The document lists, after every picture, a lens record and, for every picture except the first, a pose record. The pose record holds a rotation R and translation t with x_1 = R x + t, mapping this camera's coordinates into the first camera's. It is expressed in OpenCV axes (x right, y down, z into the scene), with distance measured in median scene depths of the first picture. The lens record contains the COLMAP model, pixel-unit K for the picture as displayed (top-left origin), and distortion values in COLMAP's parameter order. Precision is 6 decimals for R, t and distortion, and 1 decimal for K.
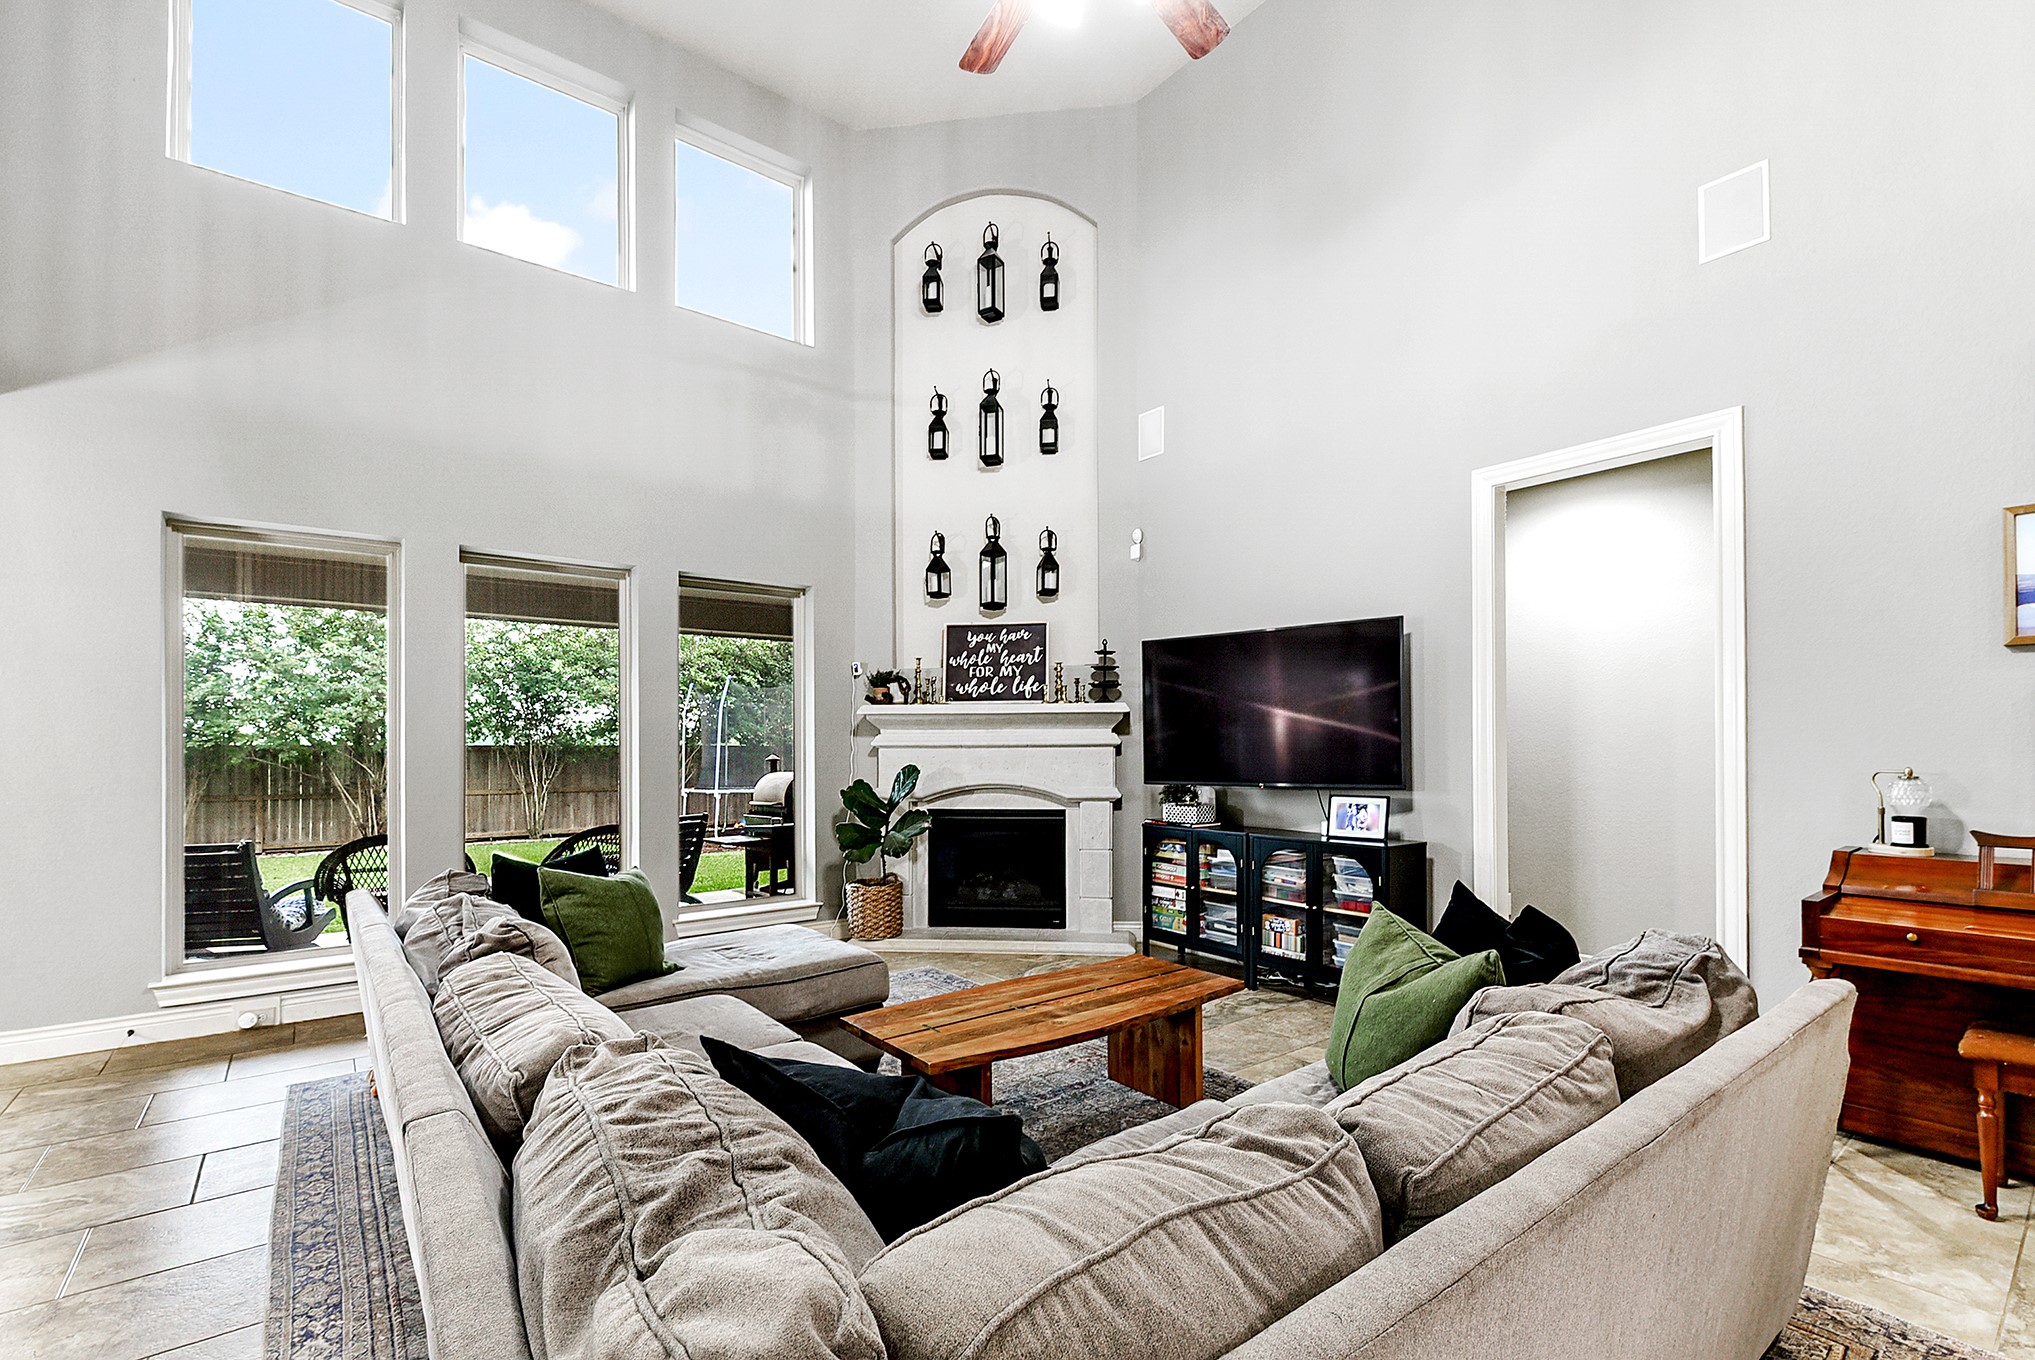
lens RADIAL K [[887.3, 0, 1015.7], [0, 887.3, 740.7], [0, 0, 1]] dist [0.000079, -0.000395]
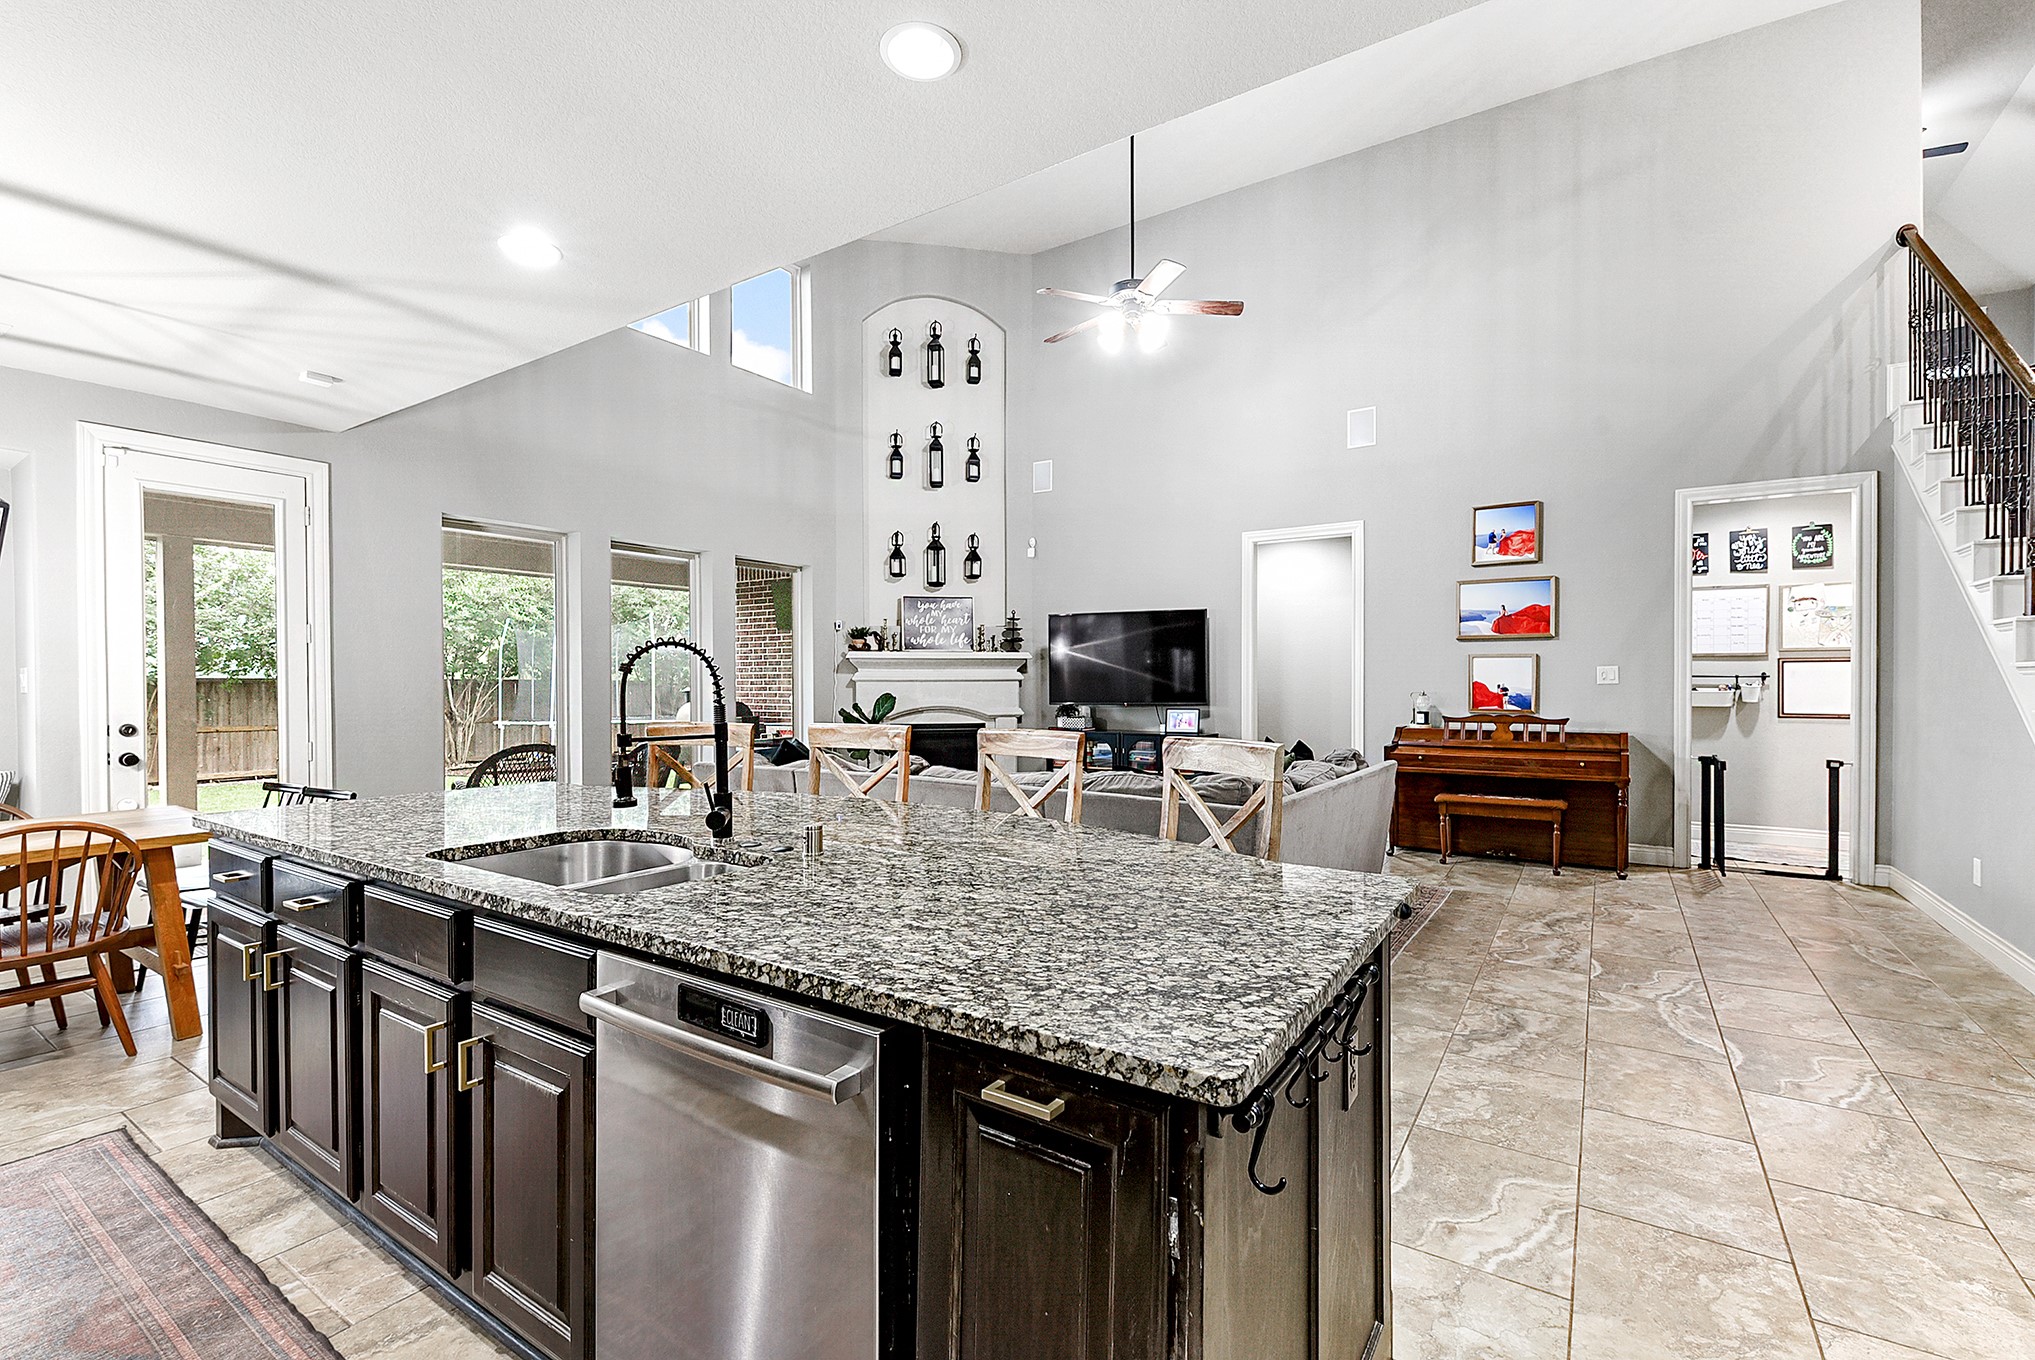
lens RADIAL K [[881.2, 0, 1017.5], [0, 881.2, 680.0], [0, 0, 1]] dist [0.021258, -0.010851]
pose [[0.949378, 0.004946, 0.314096, -0.356653], [-0.005758, 0.999982, 0.001659, 0.002125], [-0.314082, -0.003383, 0.949390, -0.422459]]
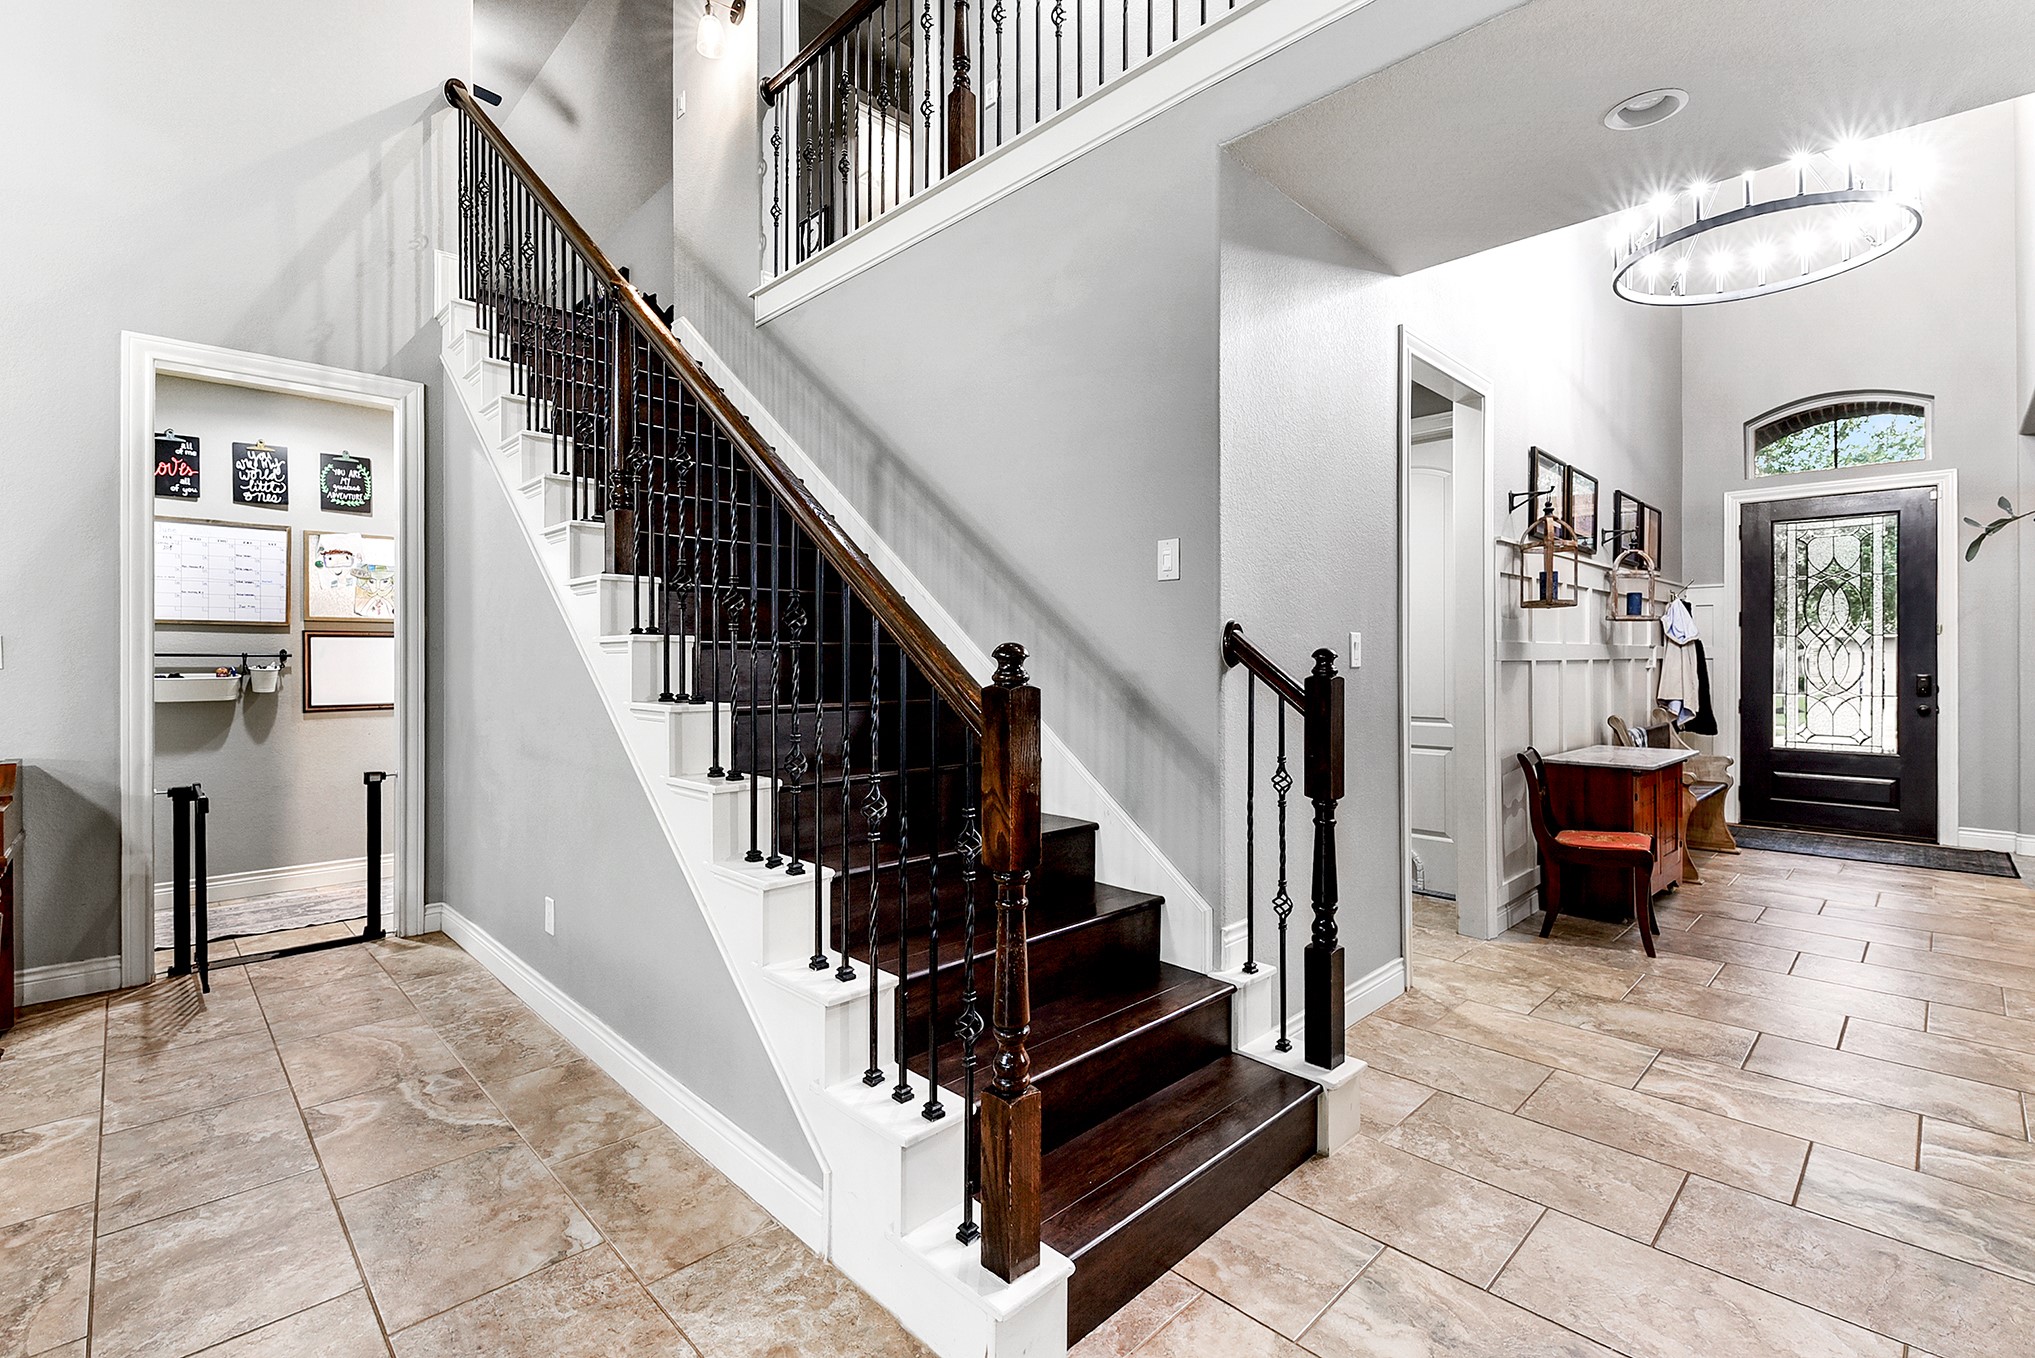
lens RADIAL K [[902.9, 0, 1044.0], [0, 902.9, 658.7], [0, 0, 1]] dist [-0.000580, -0.000504]
pose [[-0.129366, 0.003529, 0.991591, 0.009079], [0.001447, 0.999993, -0.003370, 0.000556], [-0.991596, 0.000998, -0.129371, -0.218598]]
